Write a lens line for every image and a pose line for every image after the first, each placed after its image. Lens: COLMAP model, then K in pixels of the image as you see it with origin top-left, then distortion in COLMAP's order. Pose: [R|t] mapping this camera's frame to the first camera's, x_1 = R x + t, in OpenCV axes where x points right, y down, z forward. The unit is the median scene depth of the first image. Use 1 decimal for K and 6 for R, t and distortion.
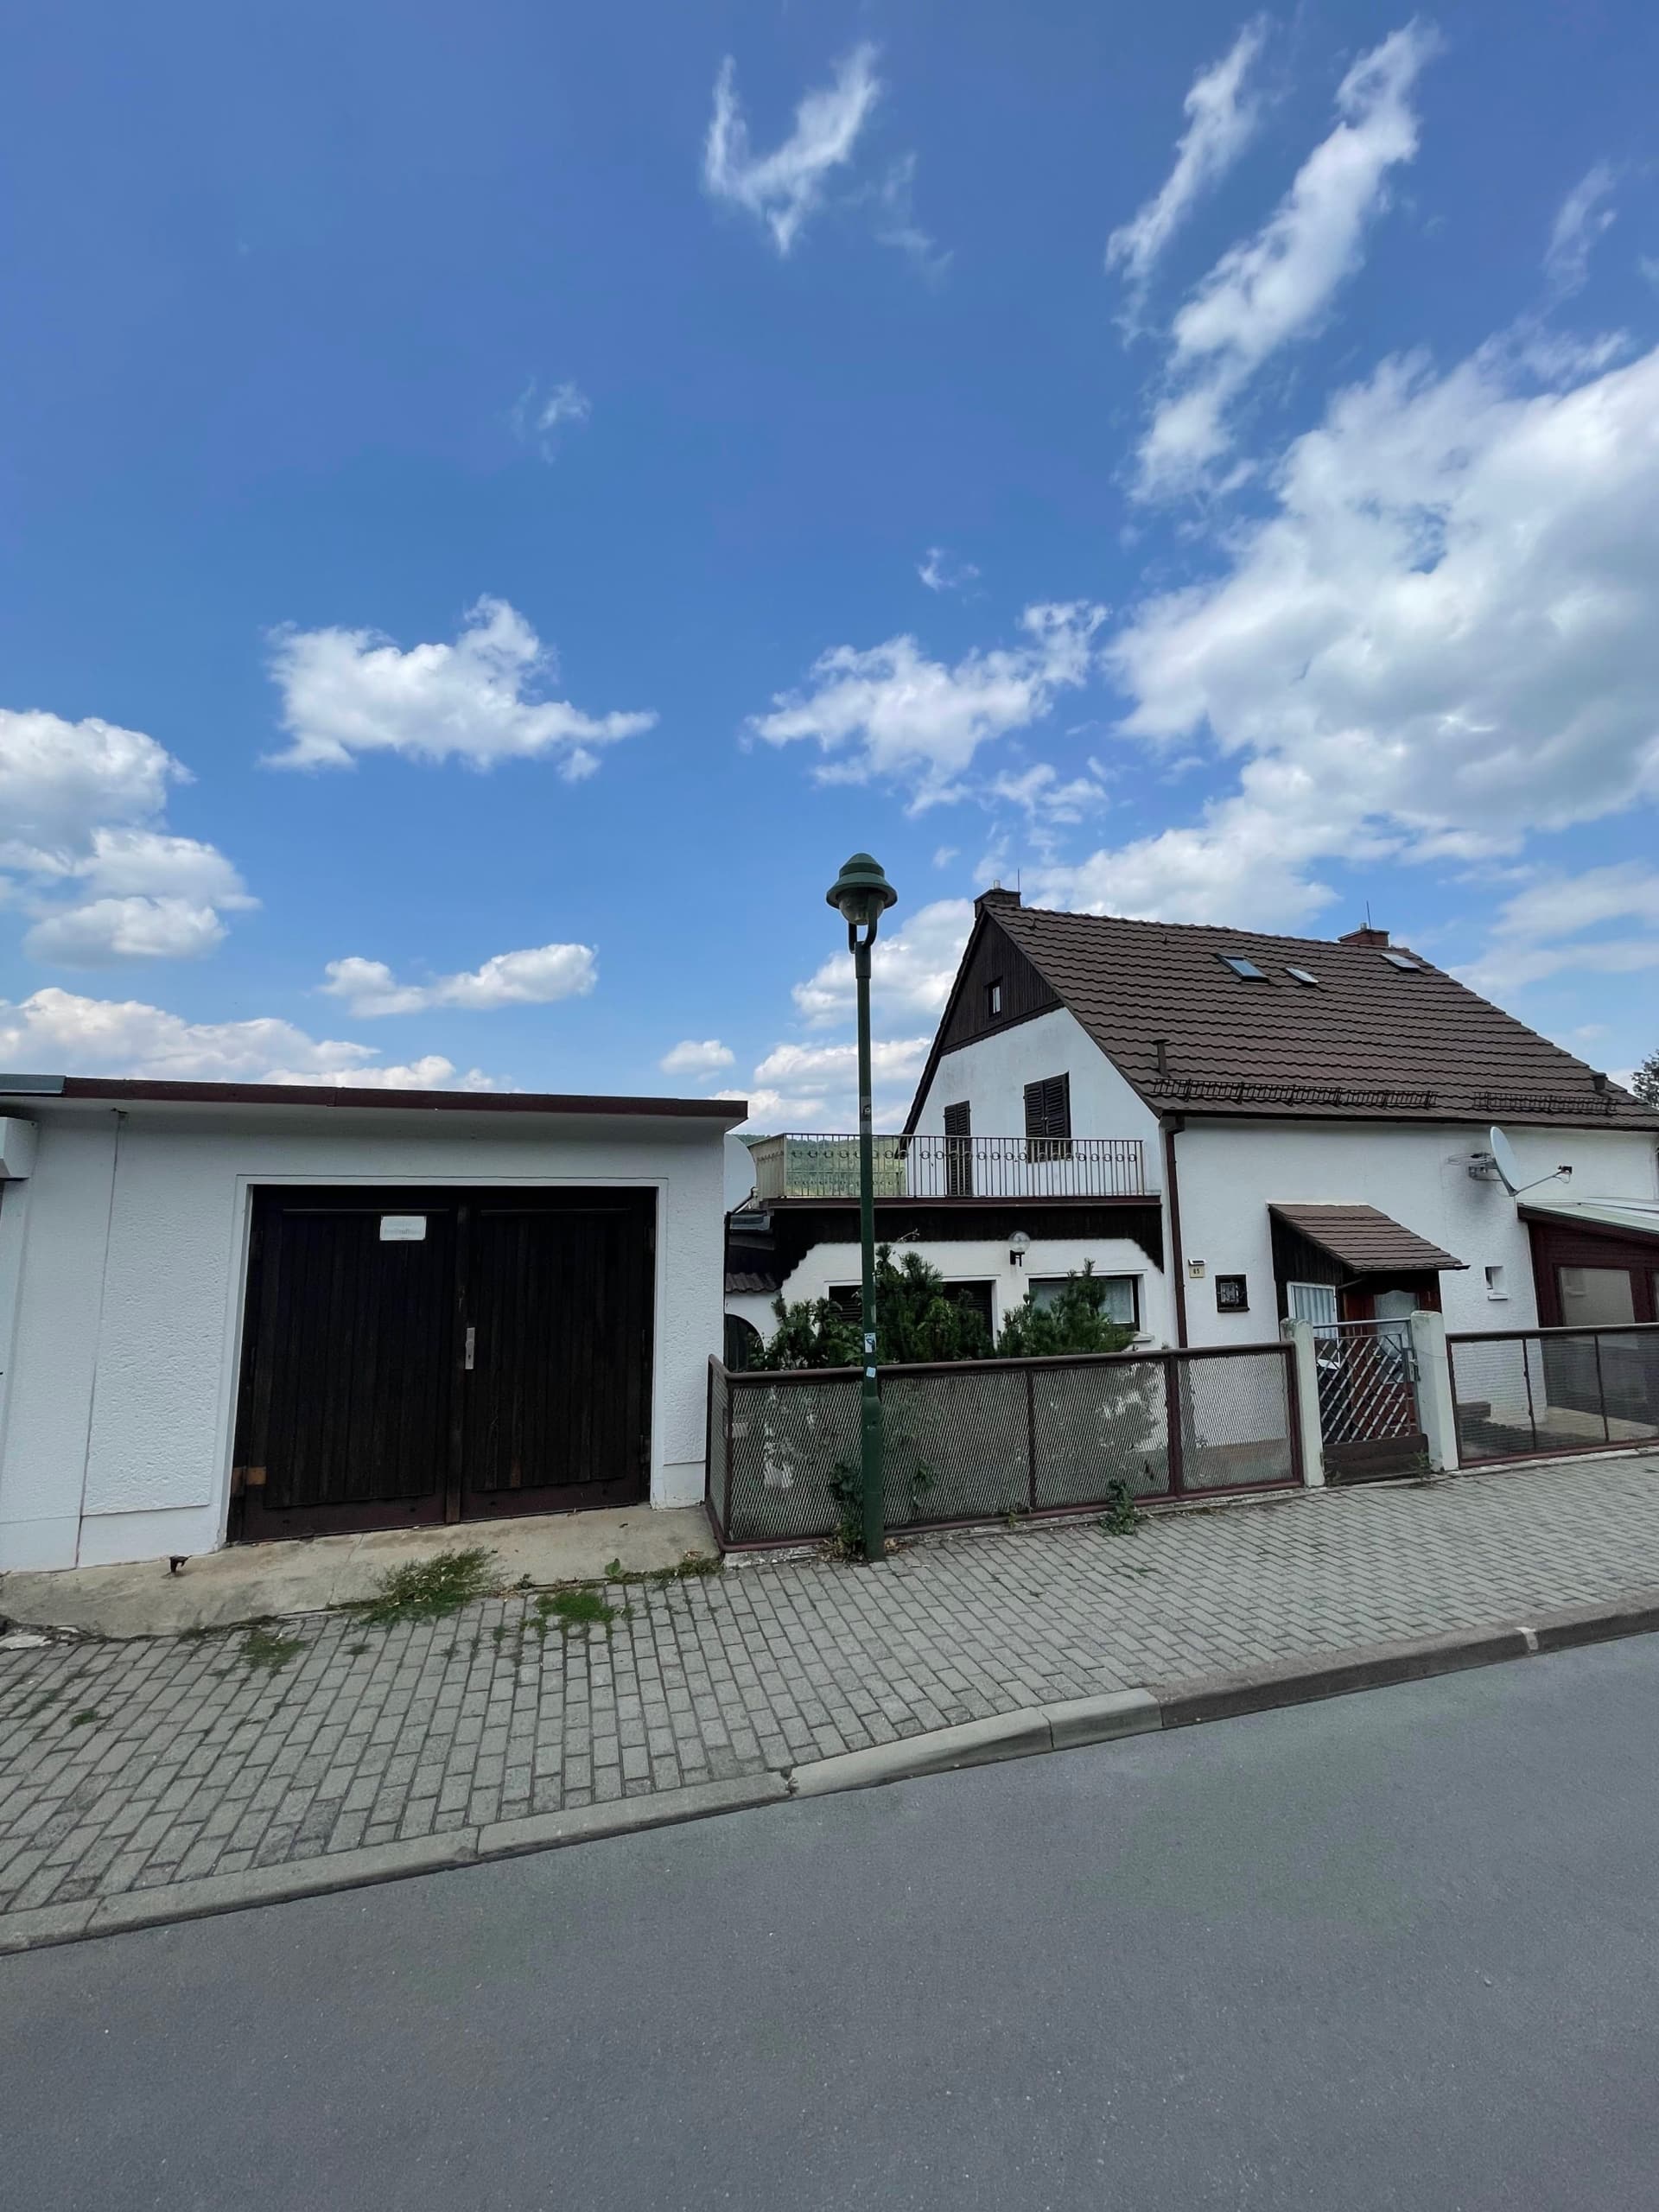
lens RADIAL K [[884.8, 0, 825.5], [0, 884.8, 1100.8], [0, 0, 1]] dist [-0.005483, 0.000833]
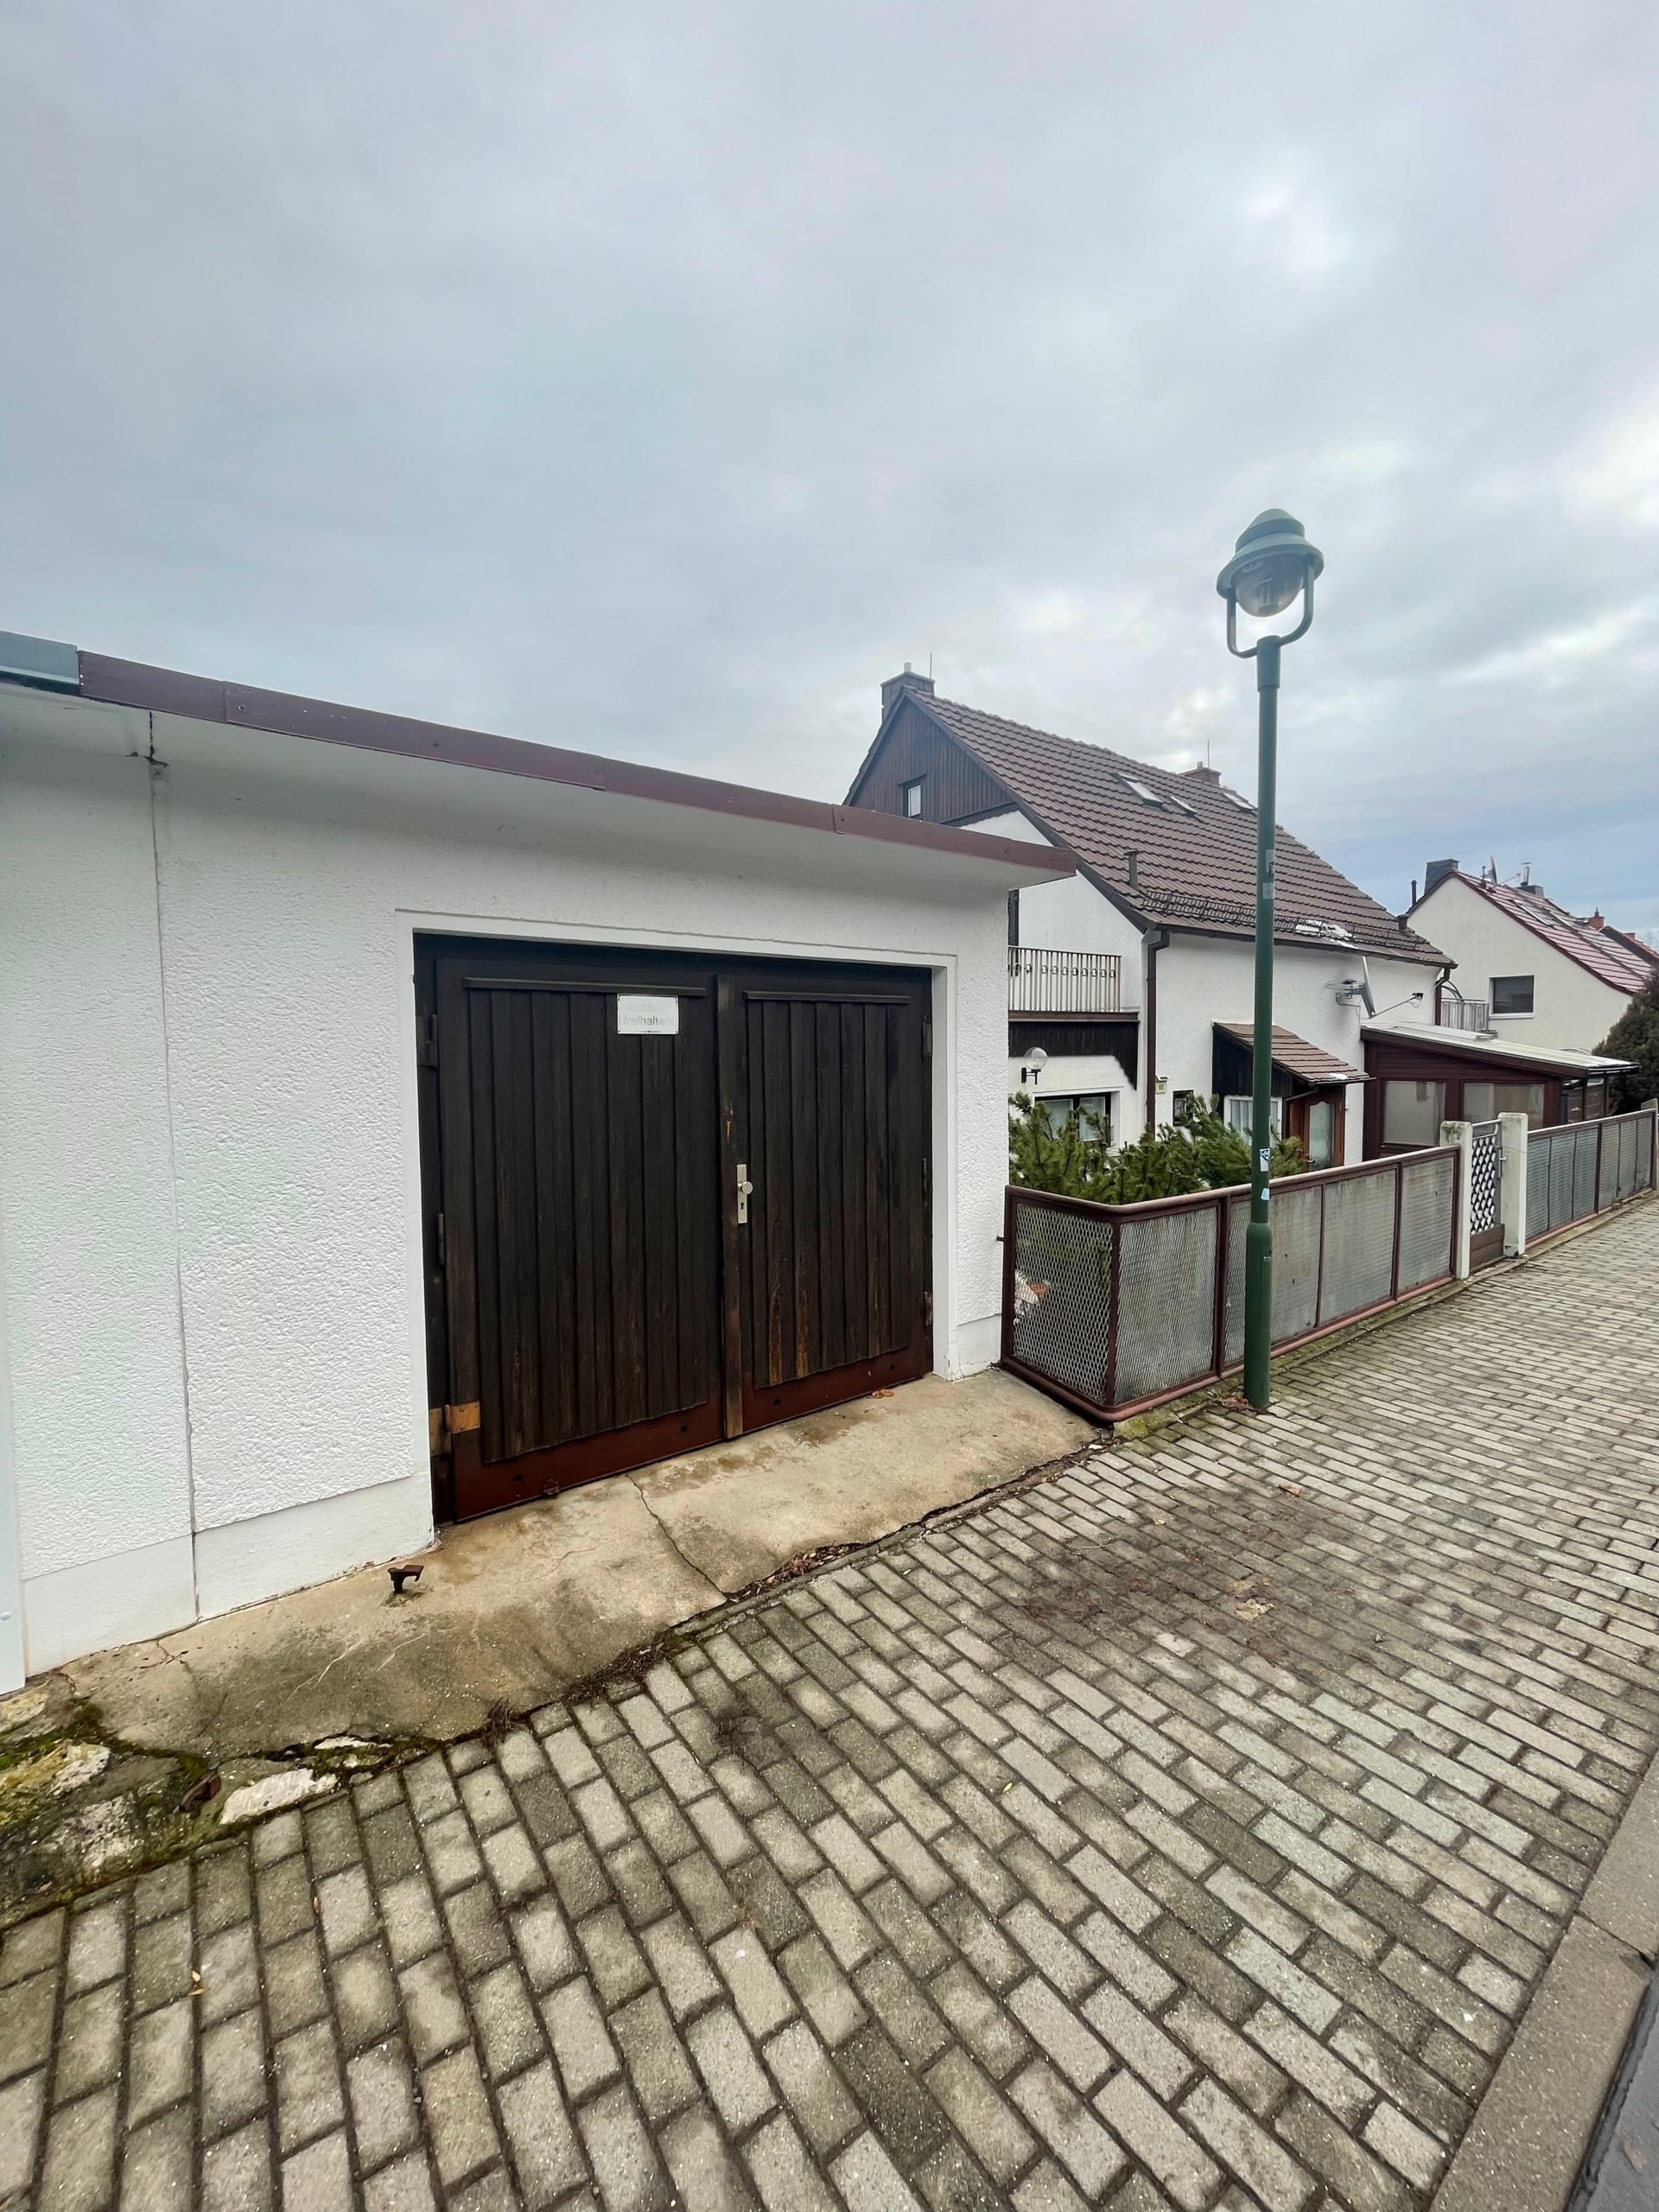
lens RADIAL K [[884.8, 0, 831.8], [0, 884.8, 1106.6], [0, 0, 1]] dist [-0.005483, 0.000833]
pose [[0.943088, -0.023325, 0.331725, -0.277403], [-0.040557, 0.982023, 0.184352, 0.042909], [-0.330062, -0.187314, 0.925188, 0.180486]]
